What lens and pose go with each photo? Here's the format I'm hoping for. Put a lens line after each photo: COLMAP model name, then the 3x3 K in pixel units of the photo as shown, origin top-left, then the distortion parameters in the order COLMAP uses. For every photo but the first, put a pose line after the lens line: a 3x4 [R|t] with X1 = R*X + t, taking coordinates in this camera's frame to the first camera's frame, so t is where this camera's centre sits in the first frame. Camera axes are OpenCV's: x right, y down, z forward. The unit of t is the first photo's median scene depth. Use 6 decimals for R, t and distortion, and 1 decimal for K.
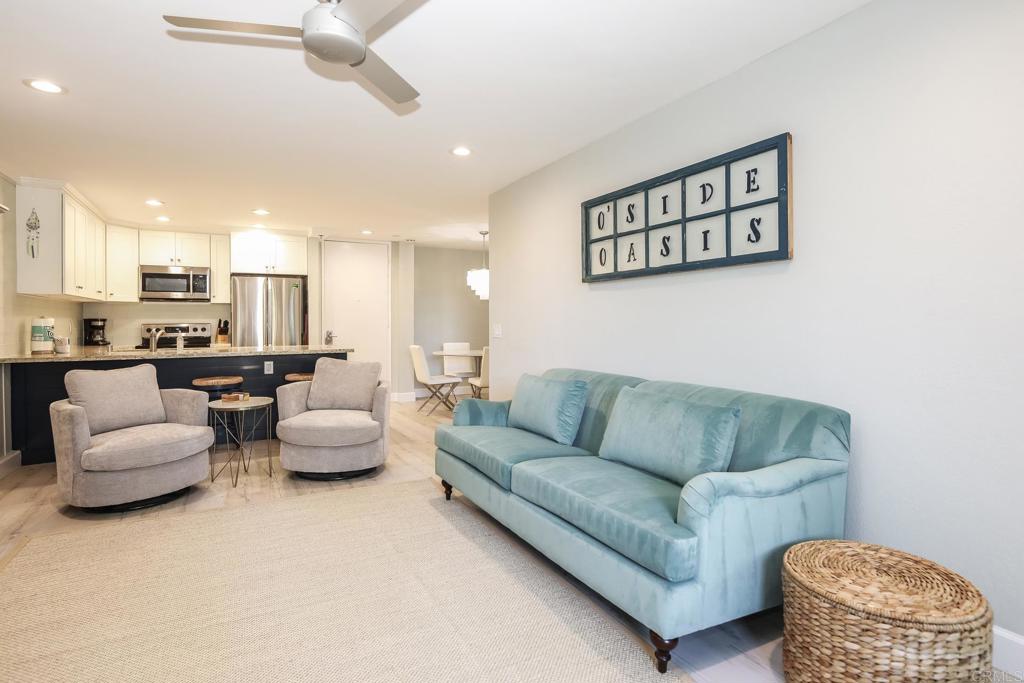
lens RADIAL K [[547.7, 0, 512.5], [0, 547.7, 322.4], [0, 0, 1]] dist [-0.000227, 0.001526]
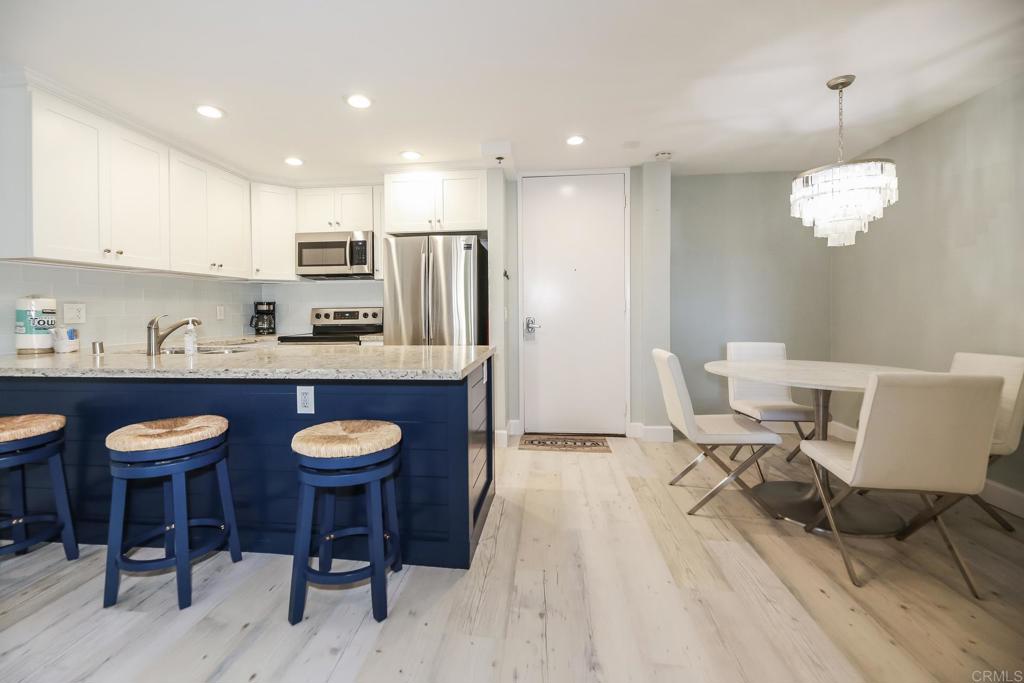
lens RADIAL K [[433.7, 0, 499.4], [0, 433.7, 316.1], [0, 0, 1]] dist [0.004267, 0.000010]
pose [[0.823030, 0.006072, -0.567965, -0.086414], [0.003757, 0.999863, 0.016133, 0.005500], [0.567985, -0.015412, 0.822894, 0.654752]]
